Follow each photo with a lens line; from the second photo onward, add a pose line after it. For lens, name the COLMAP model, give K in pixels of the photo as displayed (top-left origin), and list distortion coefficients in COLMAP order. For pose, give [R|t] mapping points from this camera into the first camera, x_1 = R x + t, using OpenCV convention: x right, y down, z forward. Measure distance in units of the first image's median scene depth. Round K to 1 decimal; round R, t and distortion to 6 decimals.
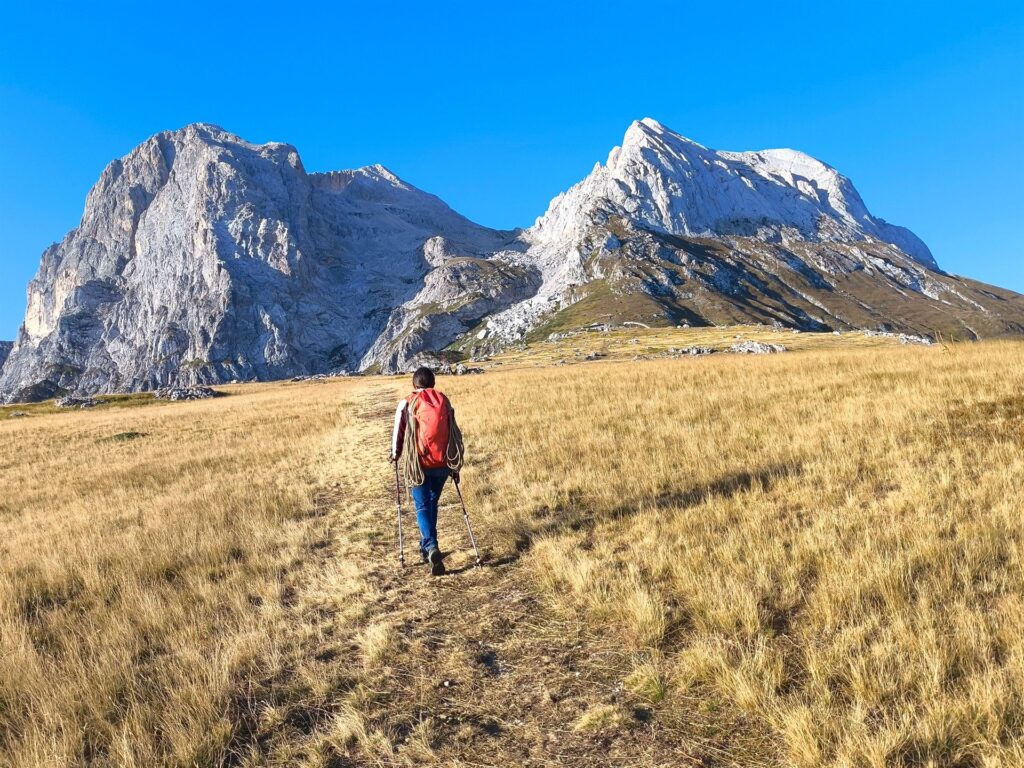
lens RADIAL K [[757.0, 0, 512.0], [0, 757.0, 384.0], [0, 0, 1]] dist [0.038135, -0.060439]
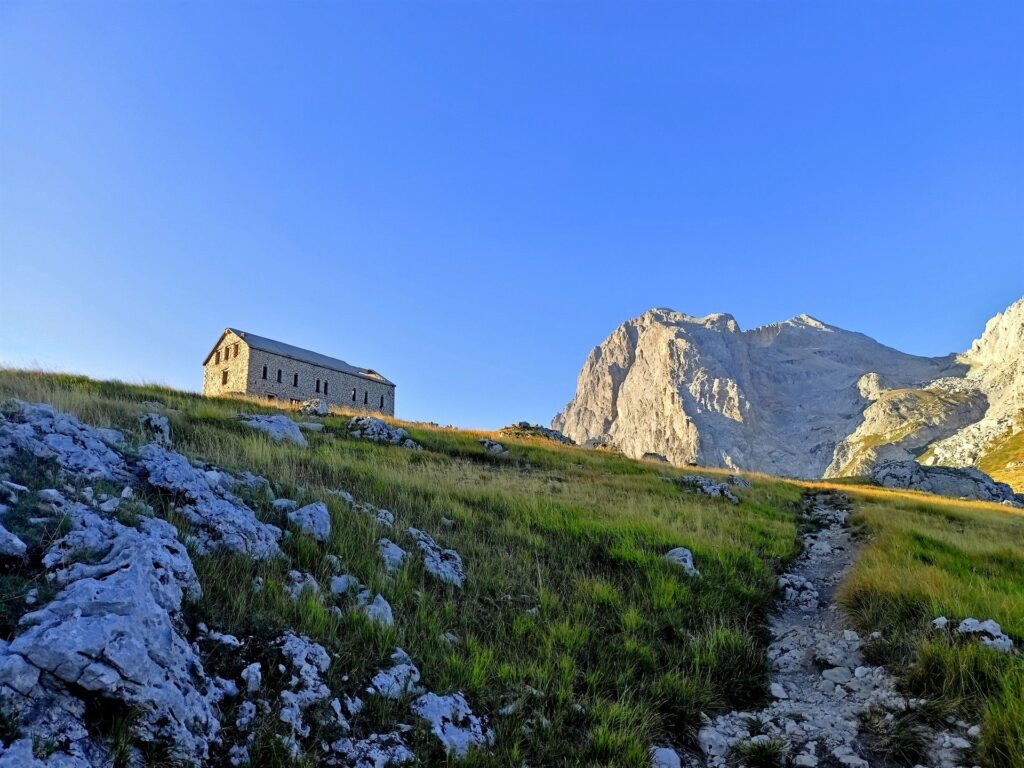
lens RADIAL K [[757.0, 0, 512.0], [0, 757.0, 384.0], [0, 0, 1]] dist [0.038135, -0.060439]
pose [[0.863648, -0.117288, -0.490260, -0.009002], [0.031539, 0.983223, -0.179663, 0.002044], [0.503107, 0.139703, 0.852858, -0.206541]]
